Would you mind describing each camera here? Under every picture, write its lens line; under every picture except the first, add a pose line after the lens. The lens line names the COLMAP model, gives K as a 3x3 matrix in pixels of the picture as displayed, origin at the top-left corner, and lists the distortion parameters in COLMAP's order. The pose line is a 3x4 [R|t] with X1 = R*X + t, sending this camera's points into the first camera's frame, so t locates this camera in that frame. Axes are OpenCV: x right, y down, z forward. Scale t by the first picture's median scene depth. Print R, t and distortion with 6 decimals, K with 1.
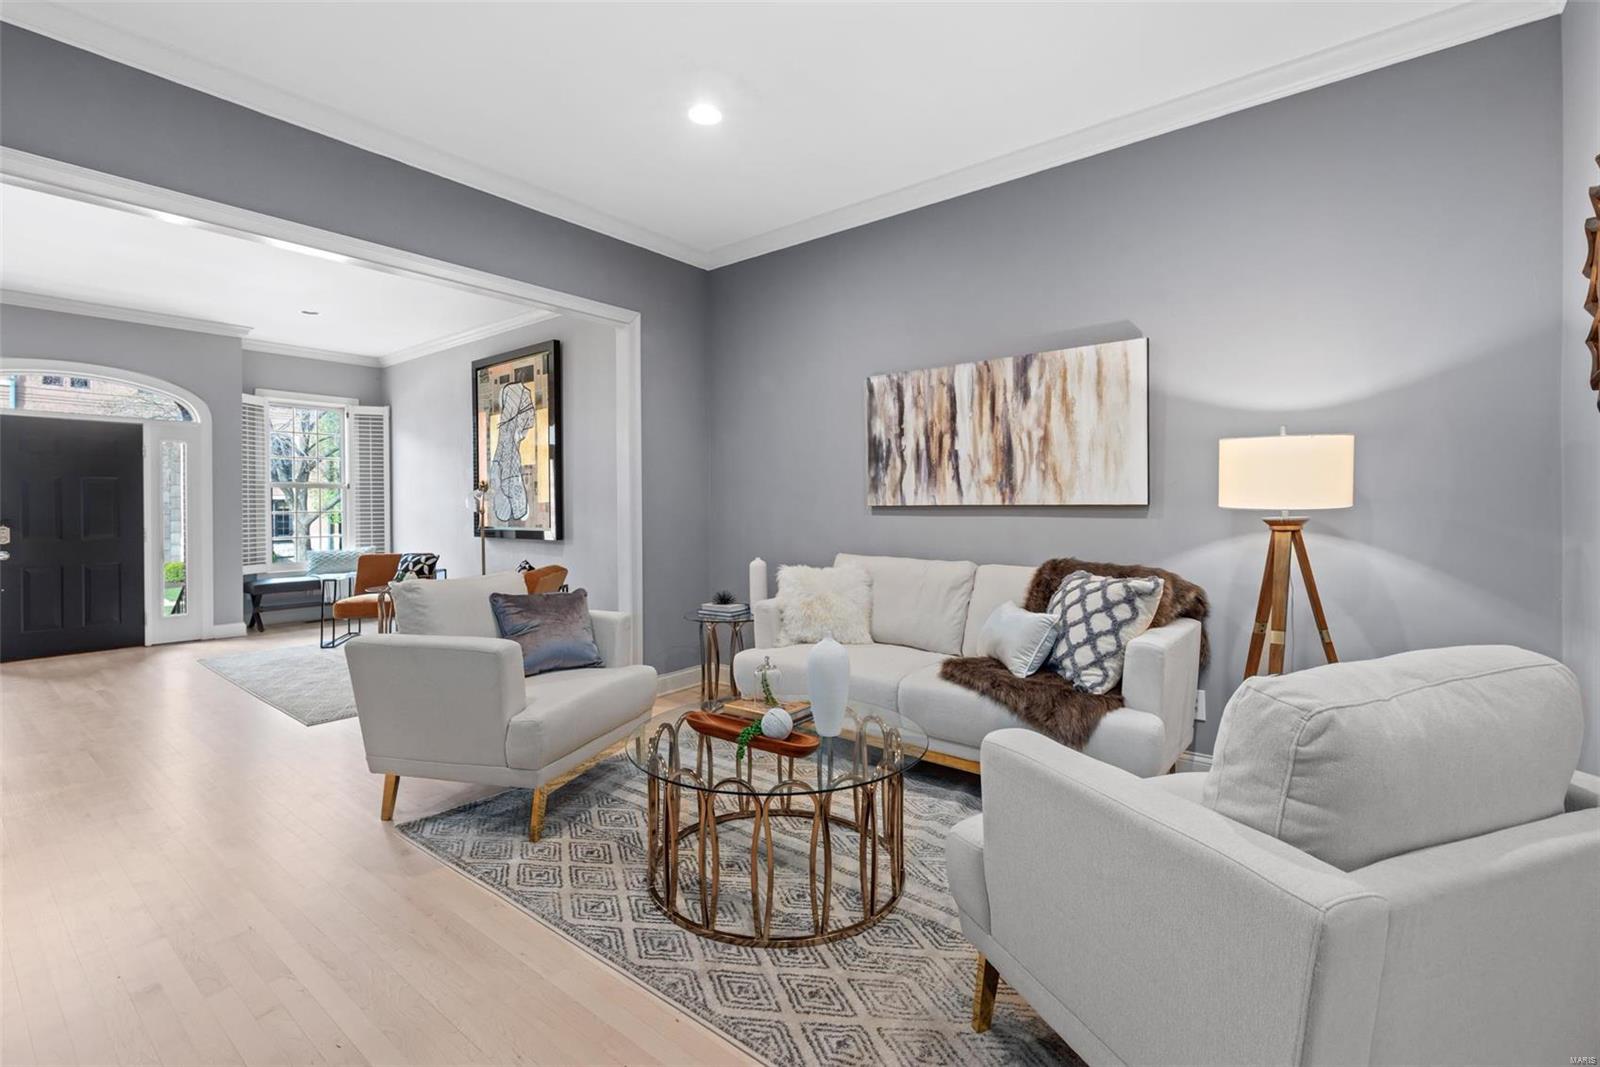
lens RADIAL K [[703.4, 0, 794.1], [0, 703.4, 522.0], [0, 0, 1]] dist [0.000436, 0.000327]
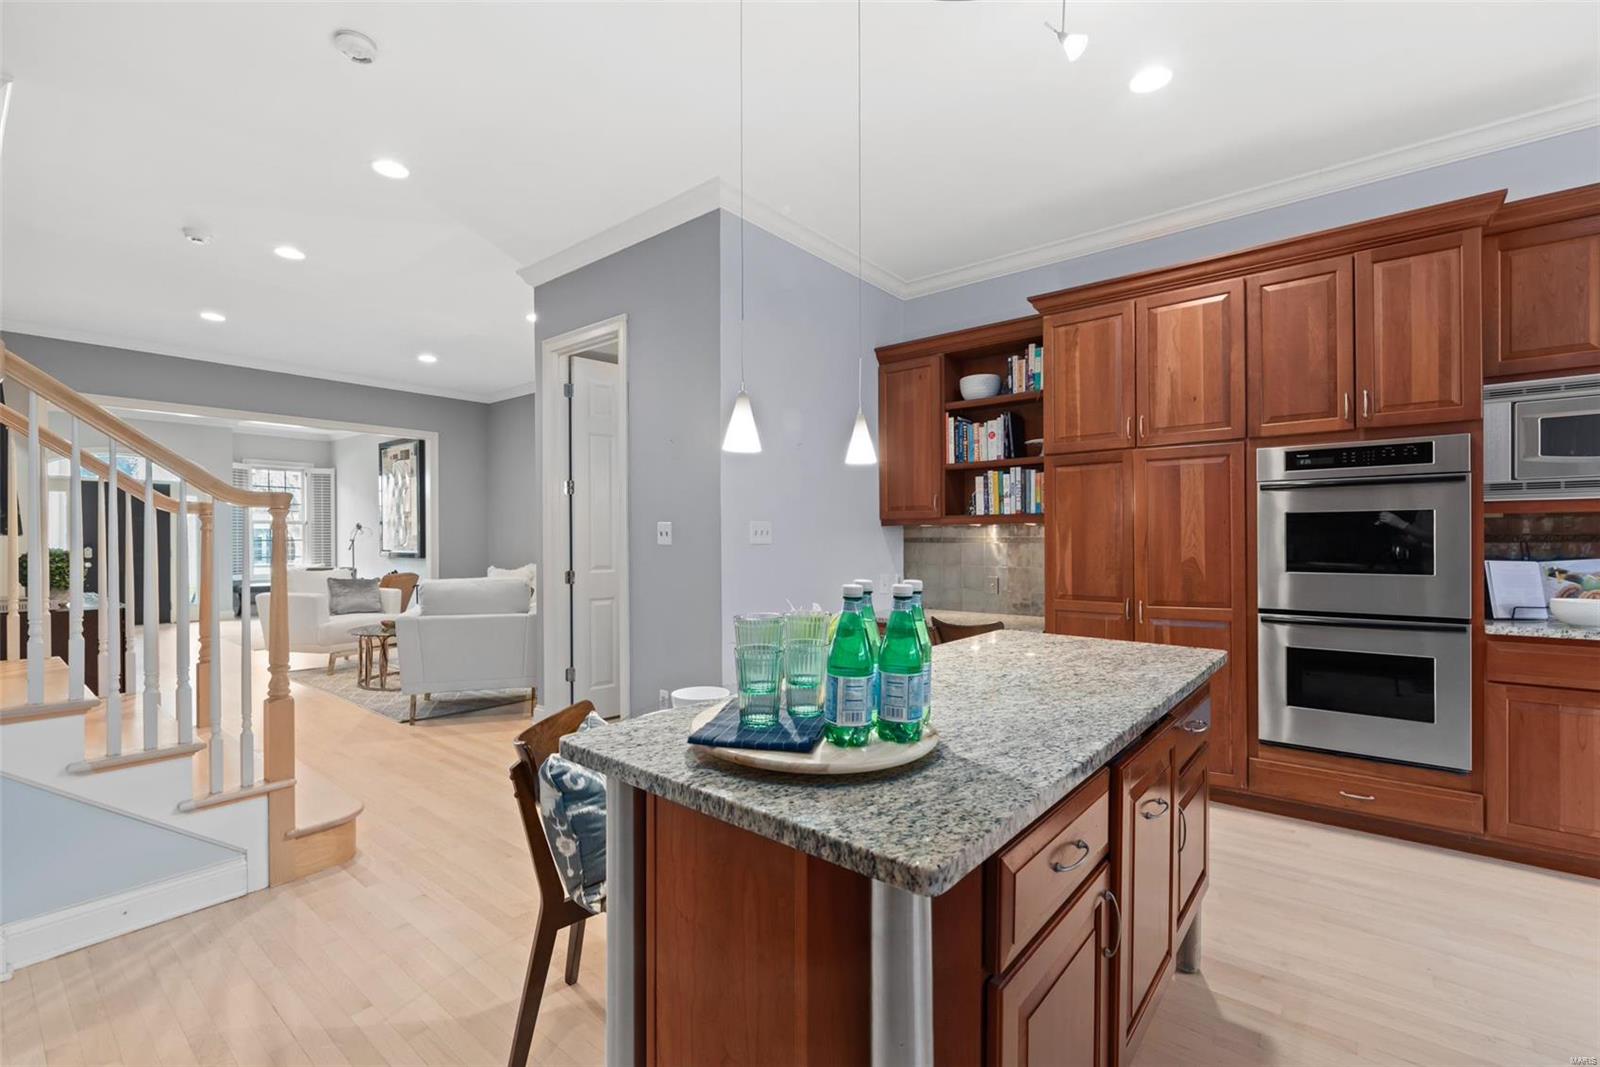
lens RADIAL K [[703.4, 0, 806.8], [0, 703.4, 537.5], [0, 0, 1]] dist [0.000436, 0.000327]
pose [[0.999889, -0.014293, -0.004268, 0.895857], [0.014281, 0.999894, -0.002874, -0.006749], [0.004309, 0.002813, 0.999987, -0.995020]]
